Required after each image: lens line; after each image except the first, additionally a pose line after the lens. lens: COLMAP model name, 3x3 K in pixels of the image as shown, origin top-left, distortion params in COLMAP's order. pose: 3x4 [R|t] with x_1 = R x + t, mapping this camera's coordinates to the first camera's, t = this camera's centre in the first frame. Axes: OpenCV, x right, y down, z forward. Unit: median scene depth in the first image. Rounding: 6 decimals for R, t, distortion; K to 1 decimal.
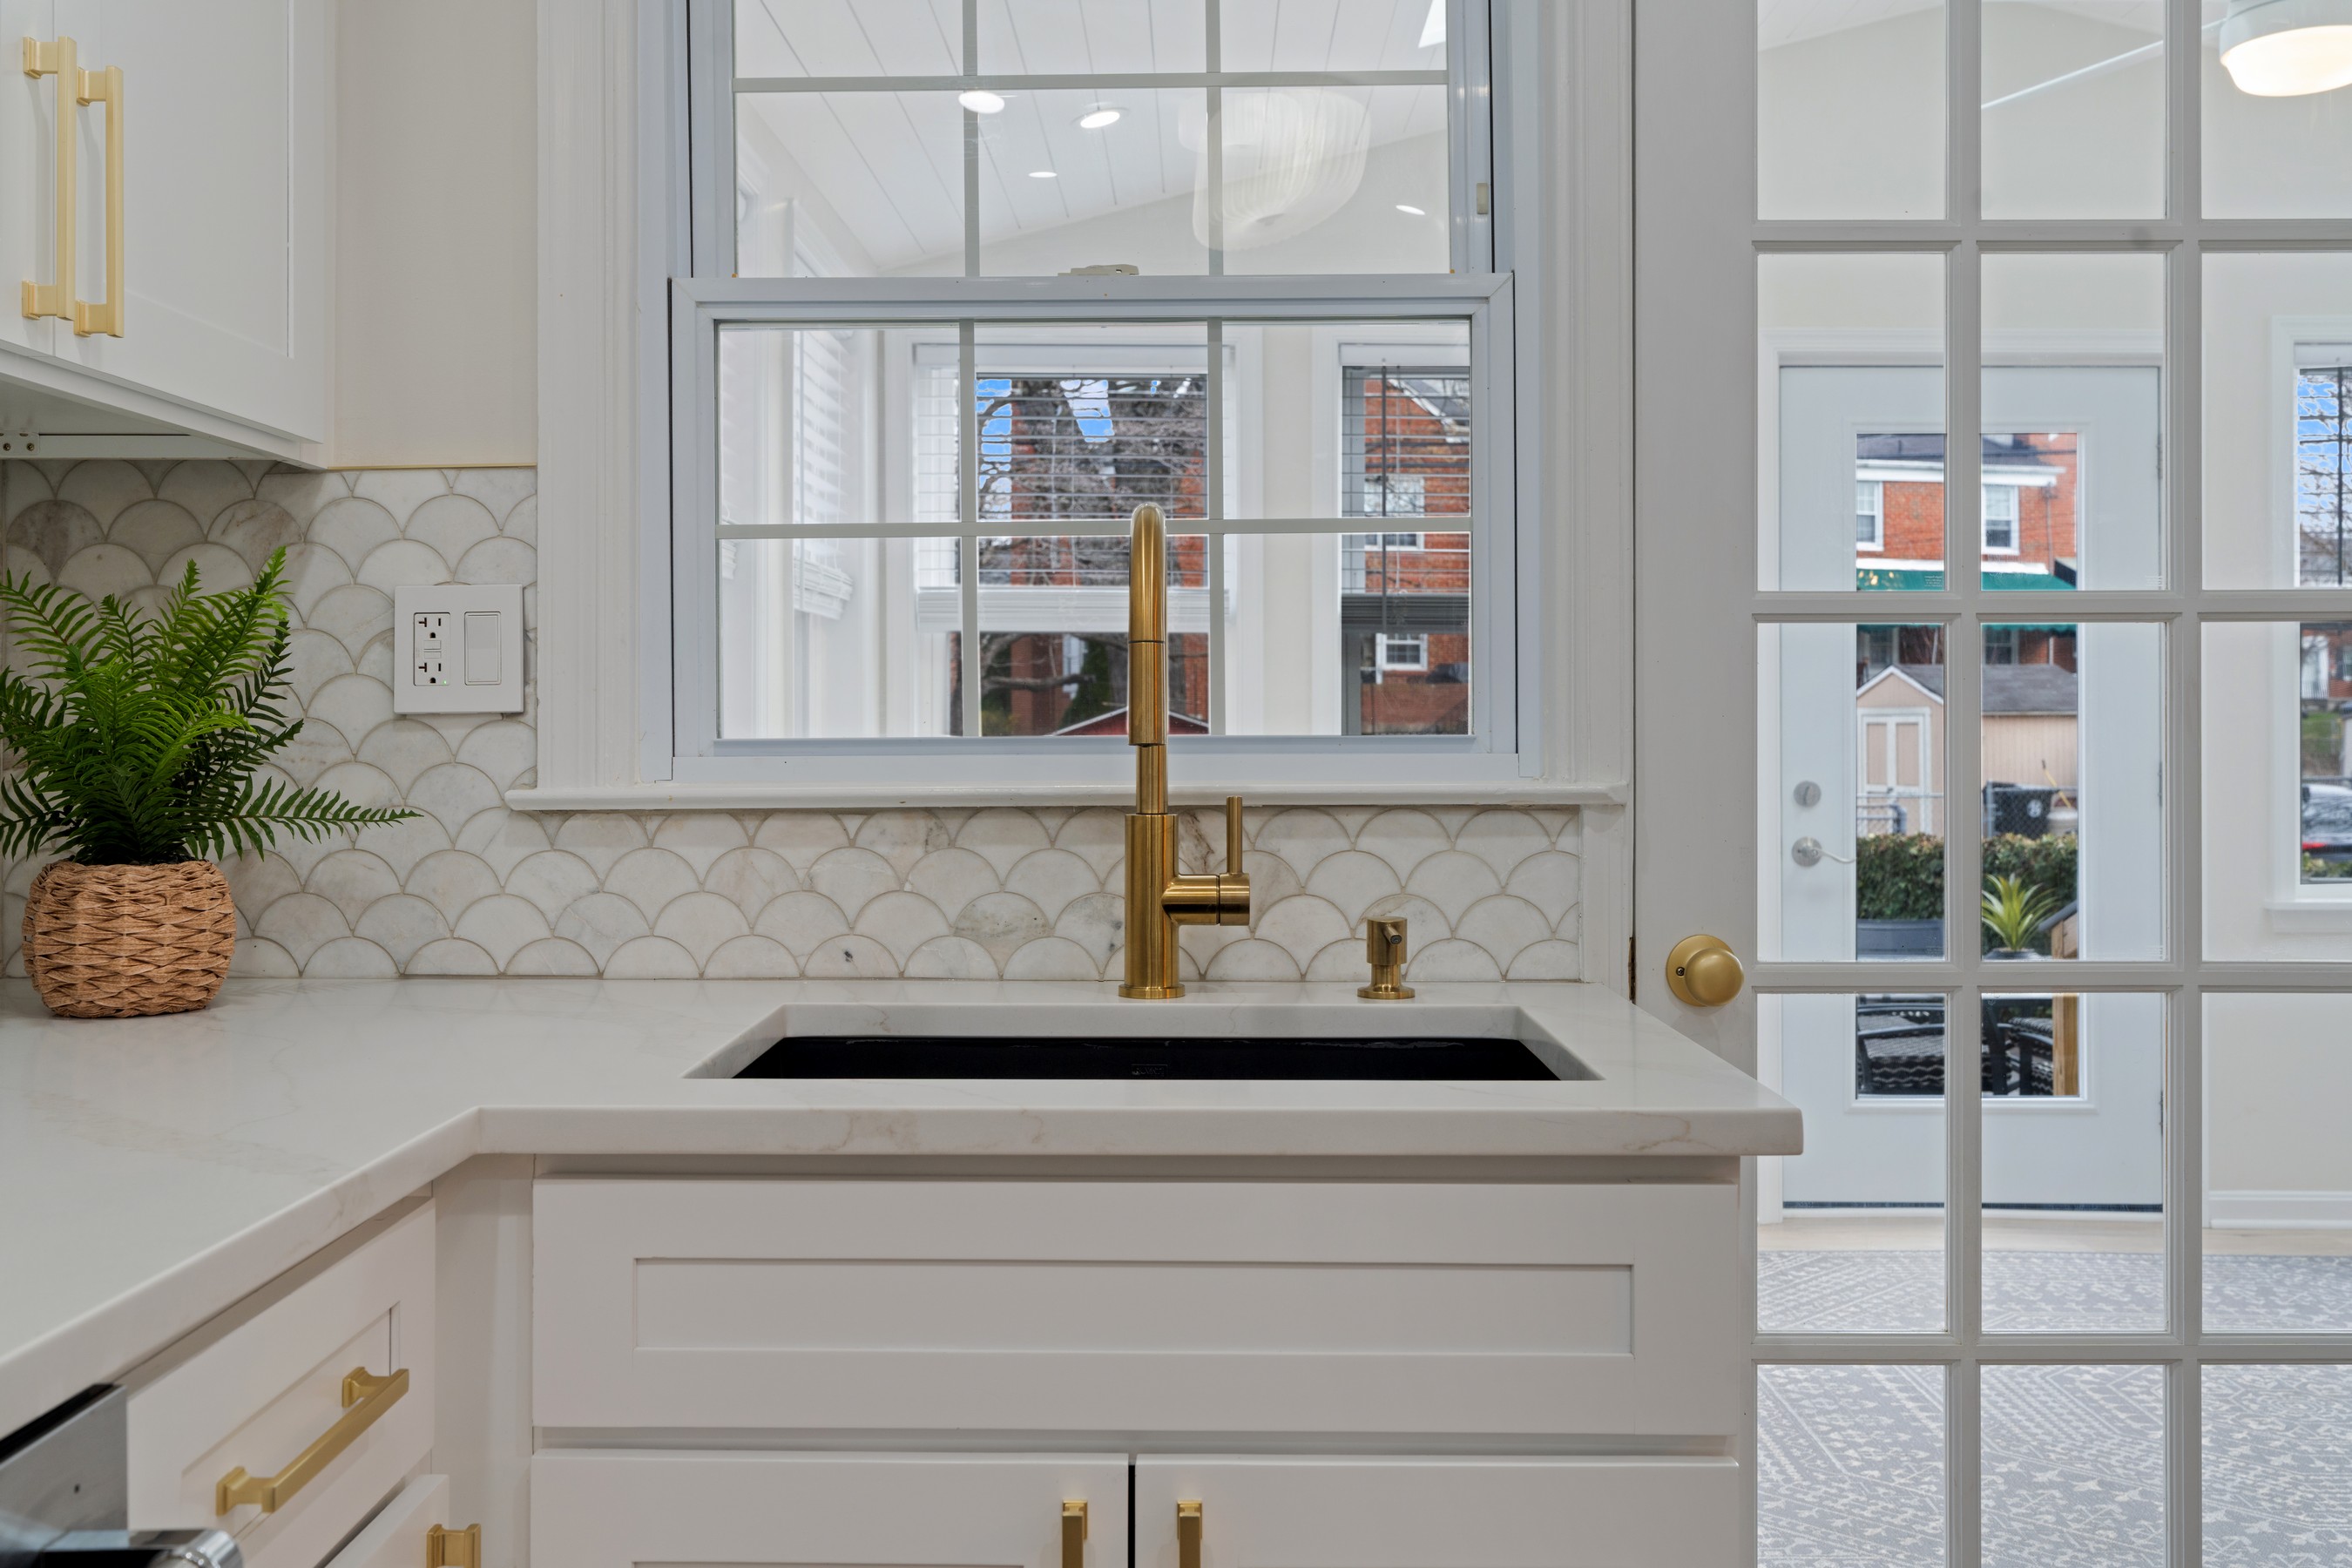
lens RADIAL K [[2192.6, 0, 1151.1], [0, 2192.6, 712.8], [0, 0, 1]] dist [0.003539, 0.000000]
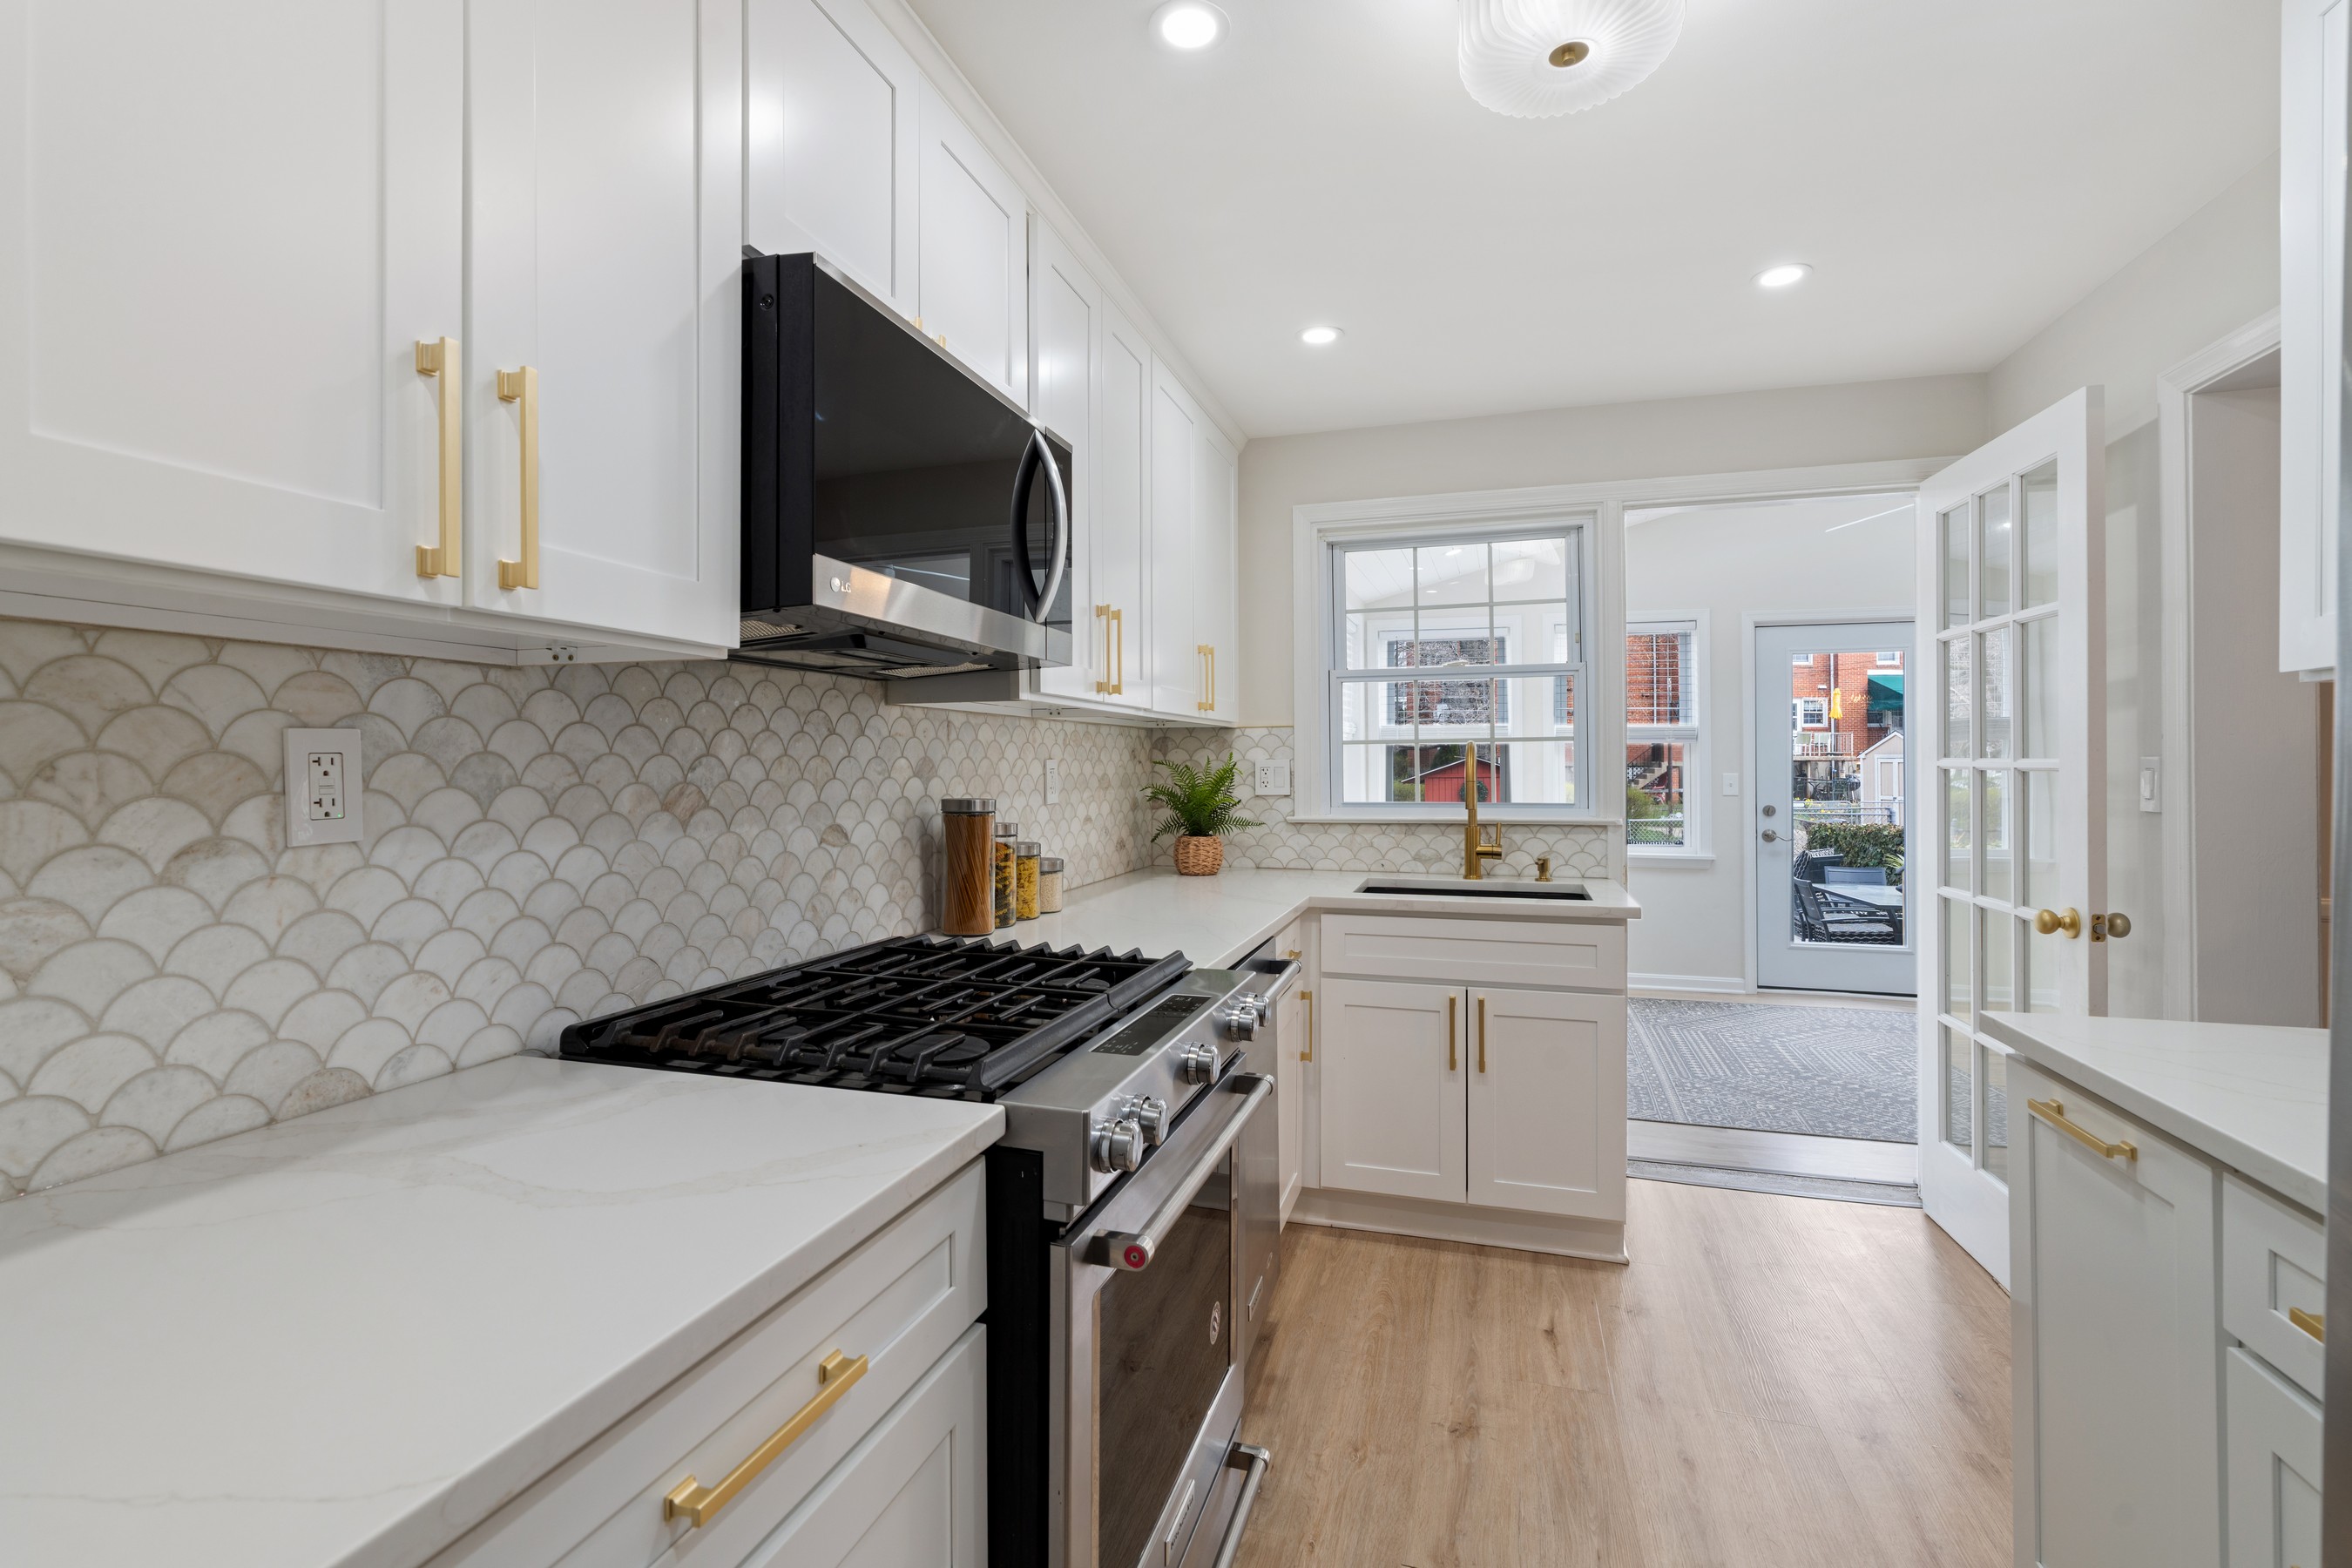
lens RADIAL K [[1071.5, 0, 1150.7], [0, 1071.5, 759.3], [0, 0, 1]] dist [-0.009730, 0.003835]
pose [[0.955721, -0.002461, -0.294265, 0.011583], [0.004042, 0.999980, 0.004766, -0.068071], [0.294247, -0.005744, 0.955712, -0.742804]]
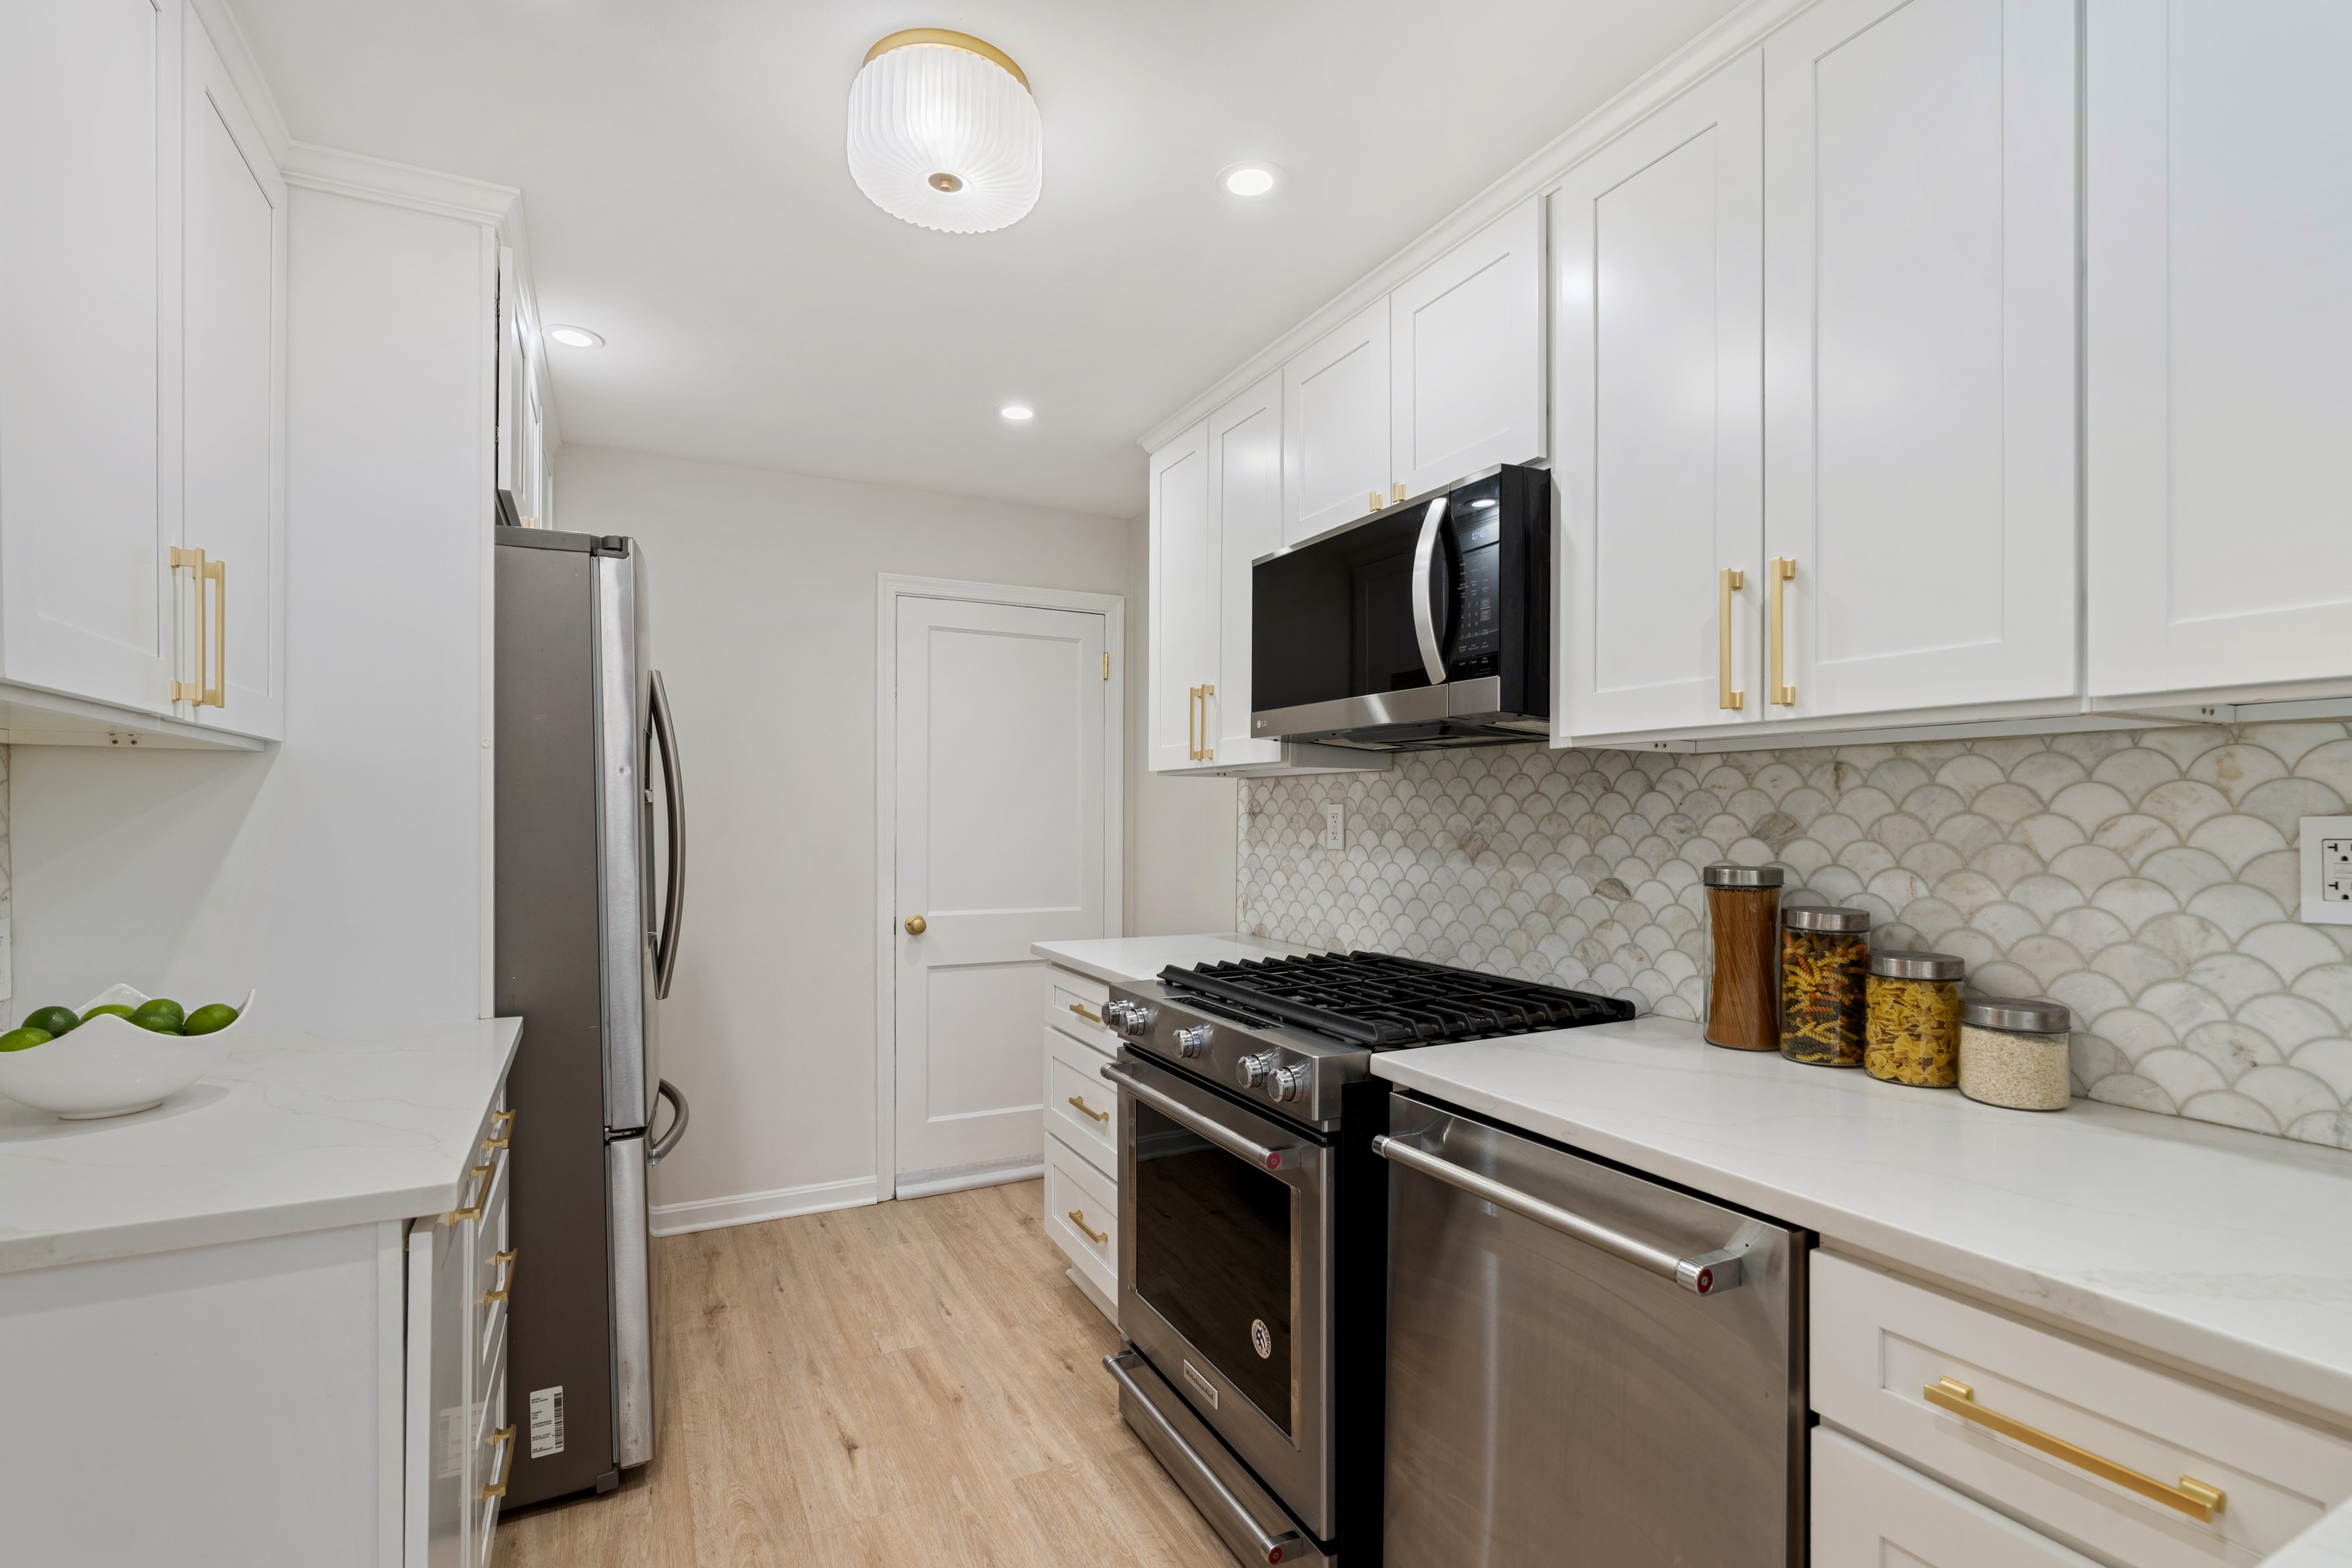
lens RADIAL K [[1071.5, 0, 1173.3], [0, 1071.5, 817.1], [0, 0, 1]] dist [-0.009730, 0.003835]
pose [[-0.884545, -0.002354, -0.466449, 0.290502], [0.000462, 0.999982, -0.005923, -0.057875], [0.466454, -0.005455, -0.884528, 0.781205]]
